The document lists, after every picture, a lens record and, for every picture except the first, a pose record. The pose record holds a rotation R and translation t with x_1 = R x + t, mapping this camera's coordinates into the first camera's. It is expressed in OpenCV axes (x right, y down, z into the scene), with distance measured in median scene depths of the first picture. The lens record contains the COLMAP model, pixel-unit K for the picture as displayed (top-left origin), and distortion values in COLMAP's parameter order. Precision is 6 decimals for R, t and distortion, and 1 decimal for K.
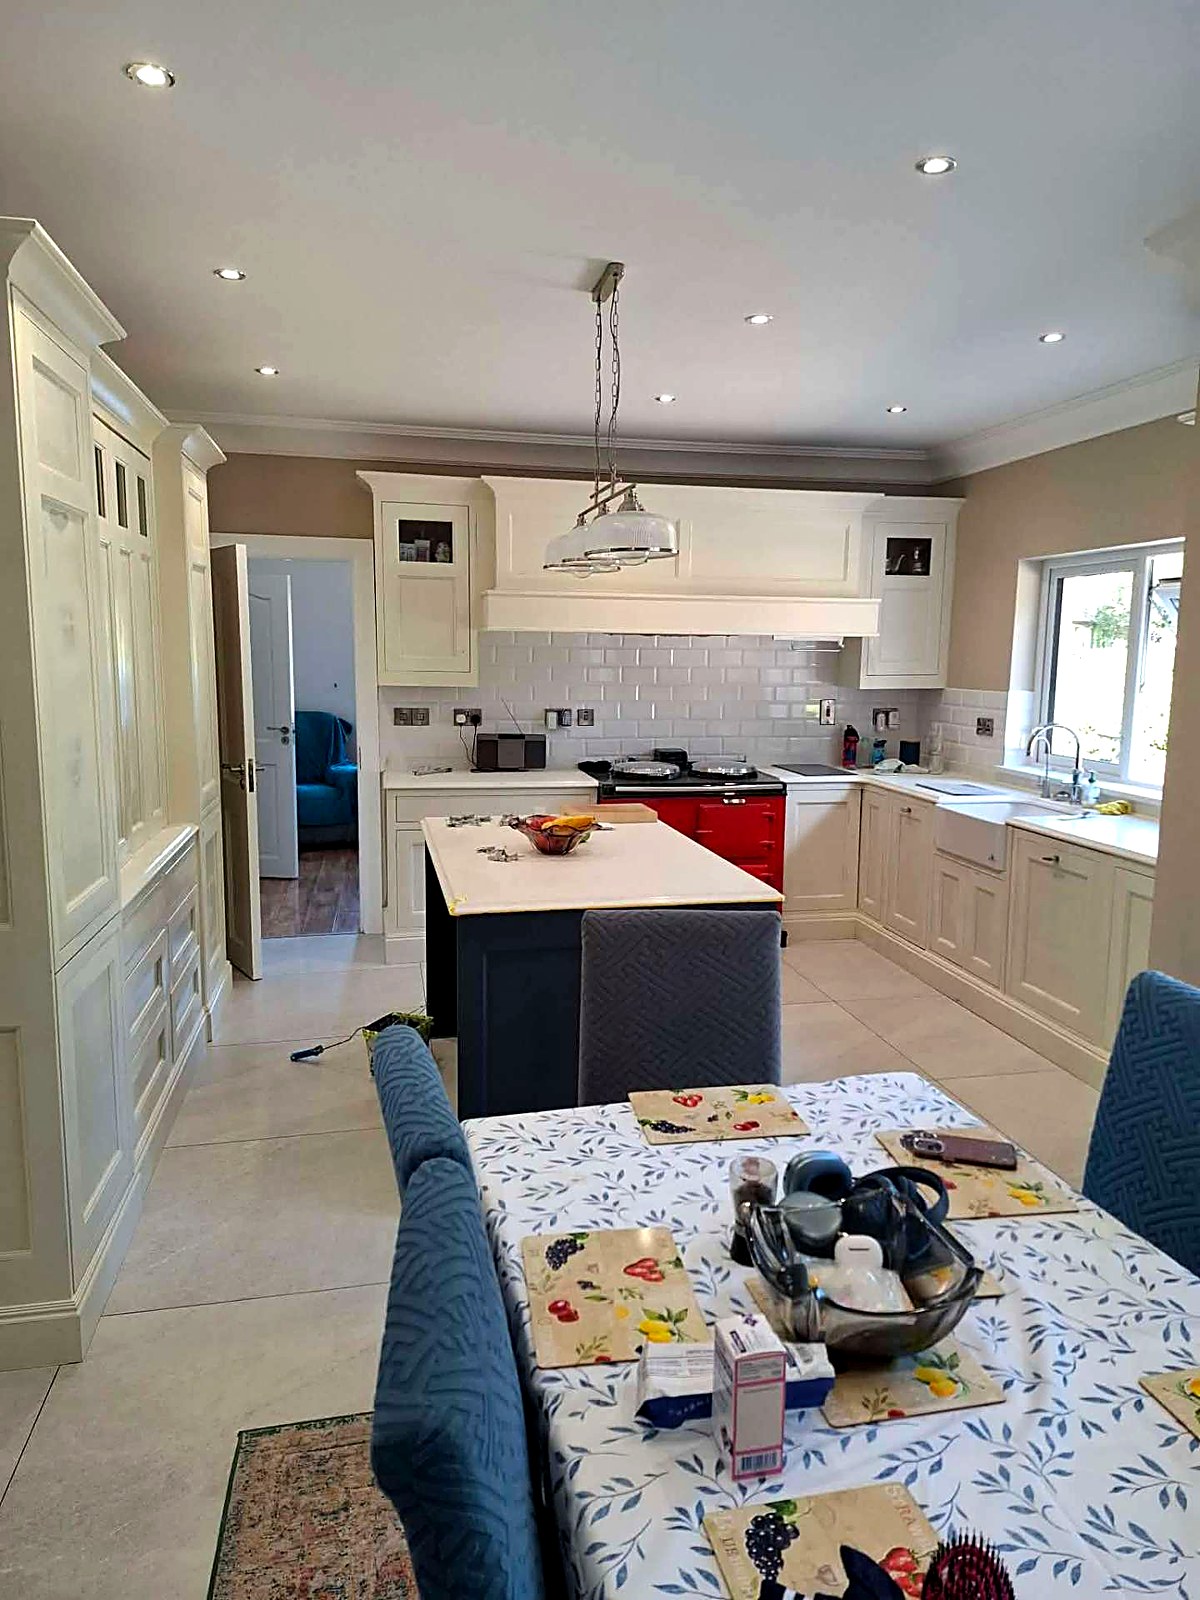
lens RADIAL K [[1119.9, 0, 600.1], [0, 1119.9, 812.1], [0, 0, 1]] dist [0.056577, -0.017622]
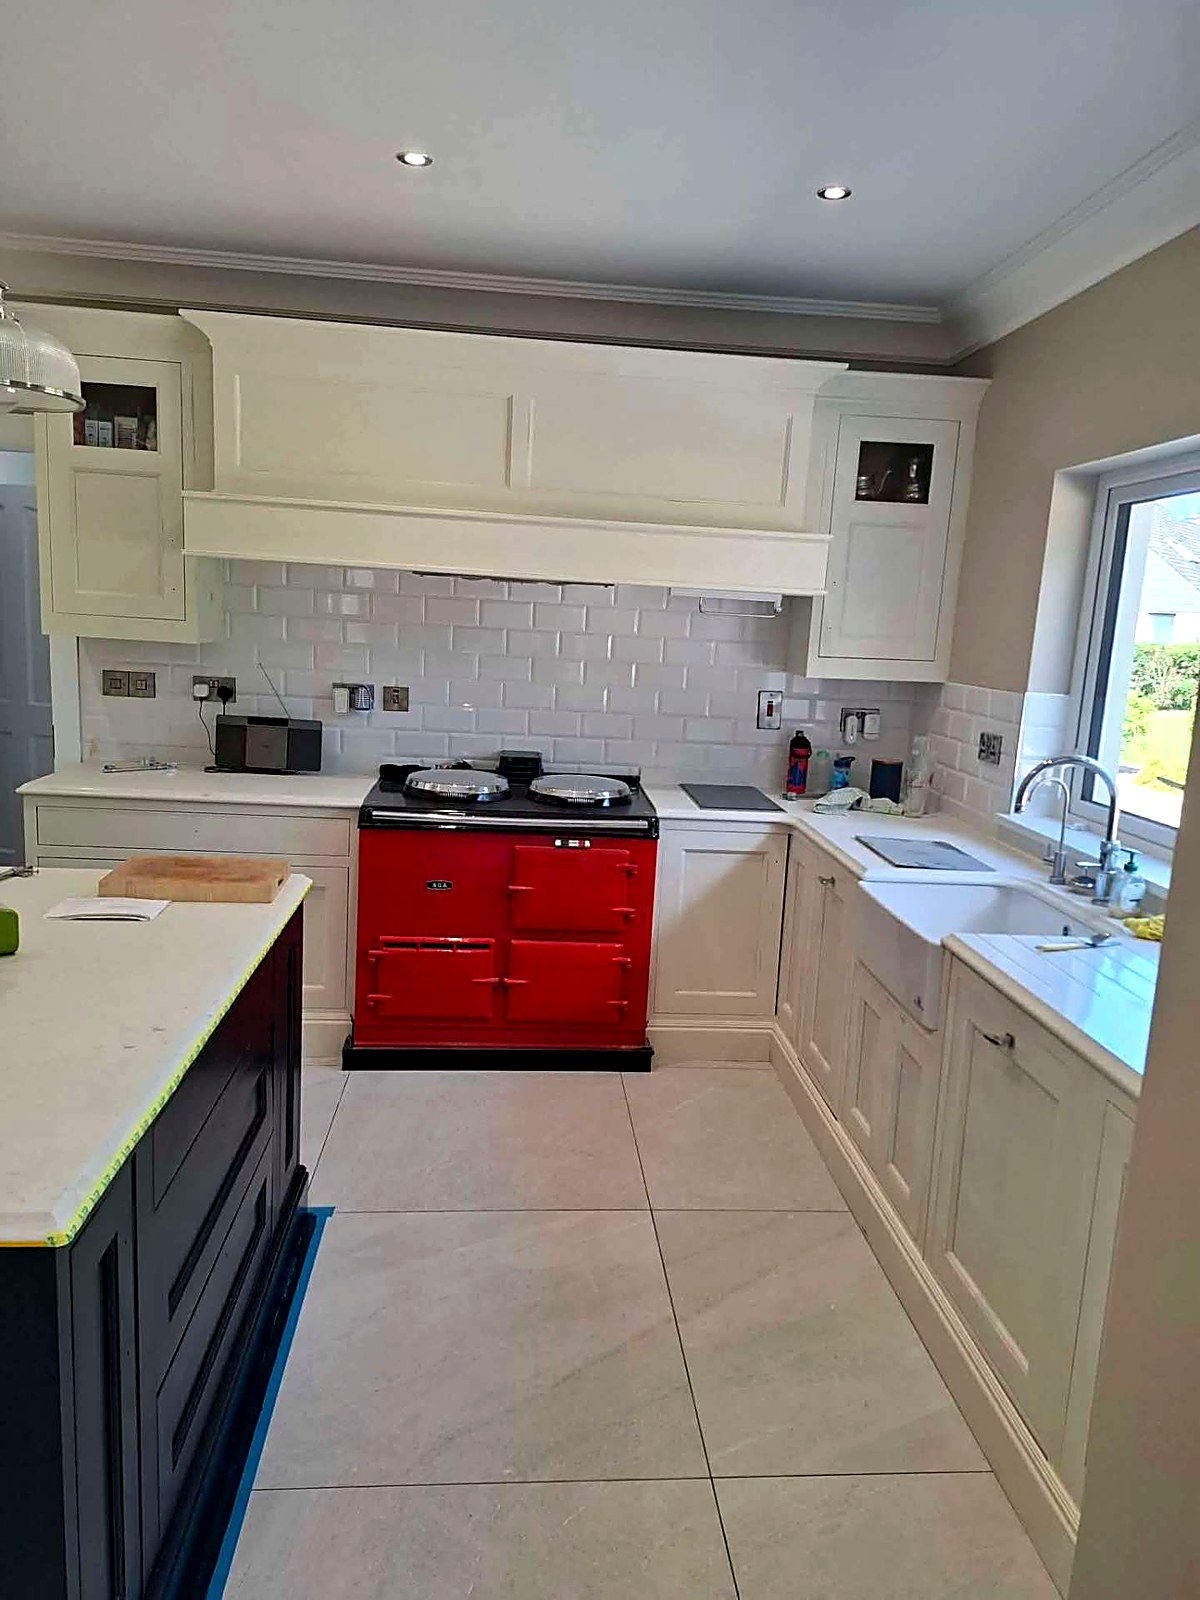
lens RADIAL K [[1119.9, 0, 597.9], [0, 1119.9, 810.2], [0, 0, 1]] dist [0.056577, -0.017622]
pose [[0.990813, 0.063567, -0.119365, 0.200742], [-0.060980, 0.997821, 0.025206, -0.043392], [0.120707, -0.017695, 0.992530, 0.353462]]
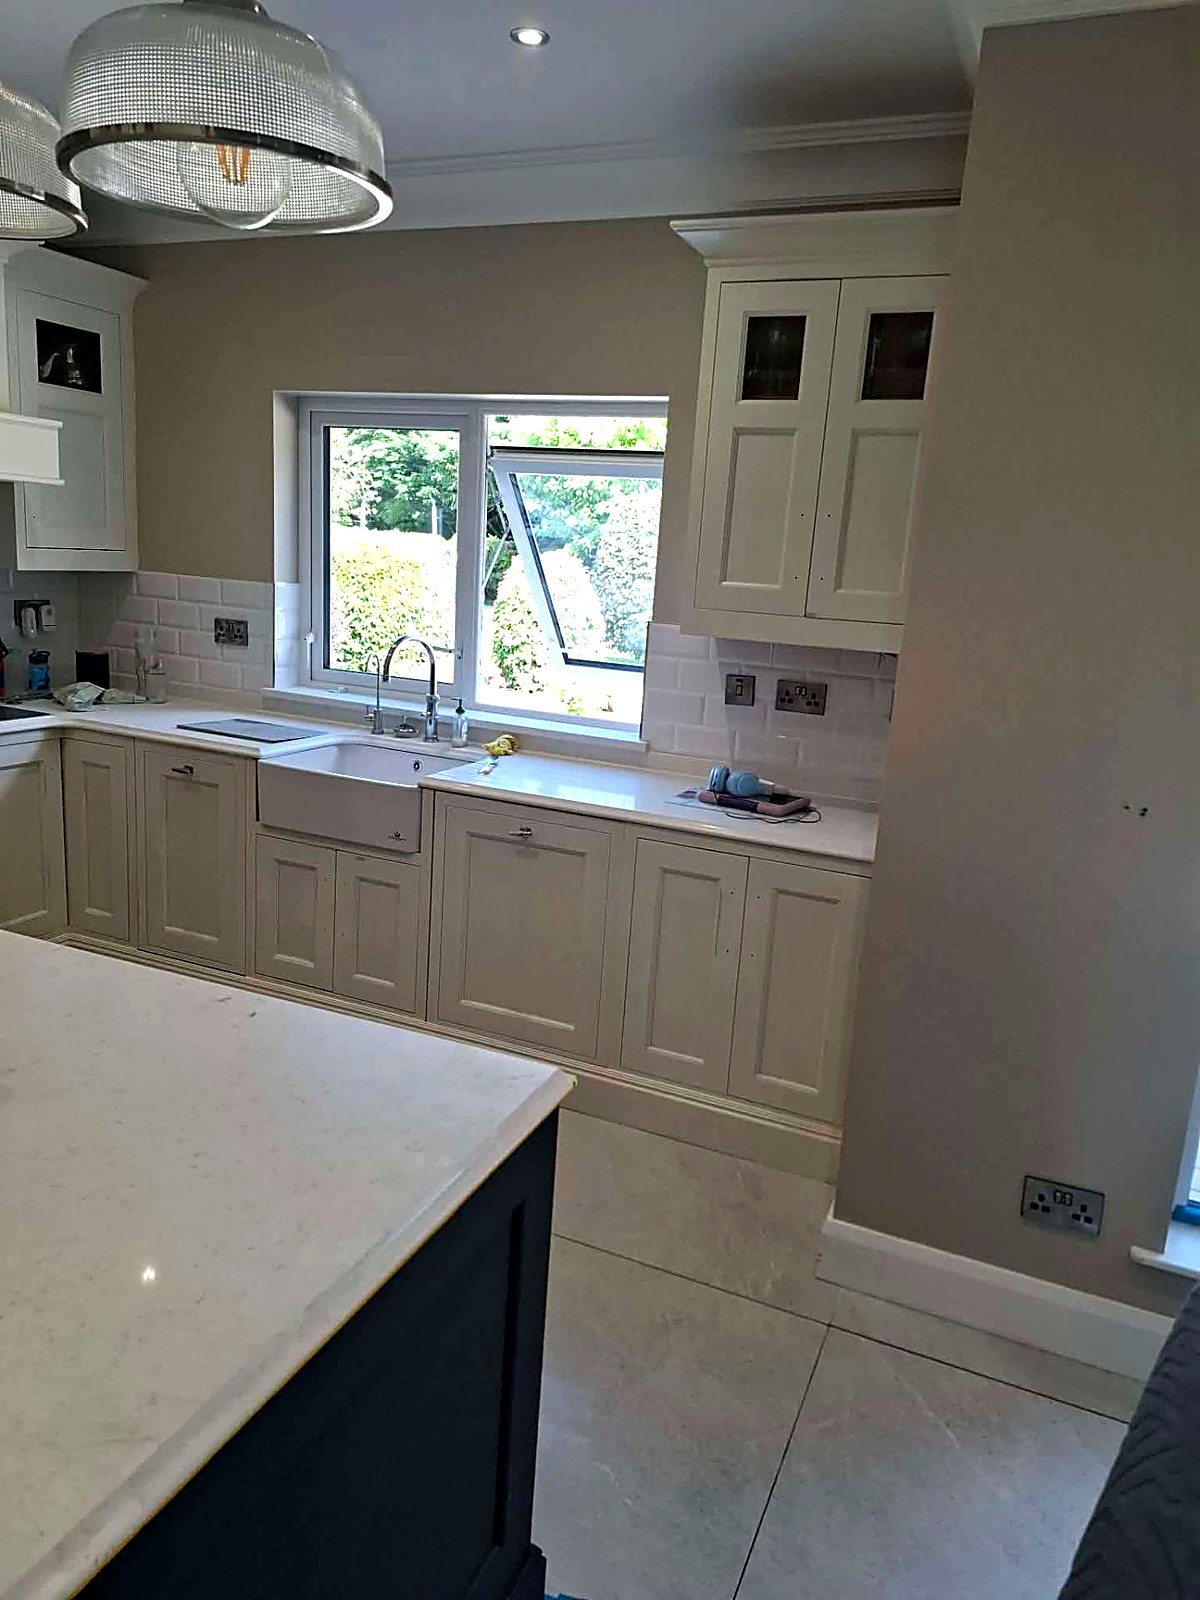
lens RADIAL K [[1119.9, 0, 603.6], [0, 1119.9, 796.3], [0, 0, 1]] dist [0.056577, -0.017622]
pose [[0.574459, -0.147760, 0.805086, -0.103662], [0.061037, 0.988566, 0.137882, -0.056321], [-0.816254, -0.030067, 0.576909, 0.396052]]
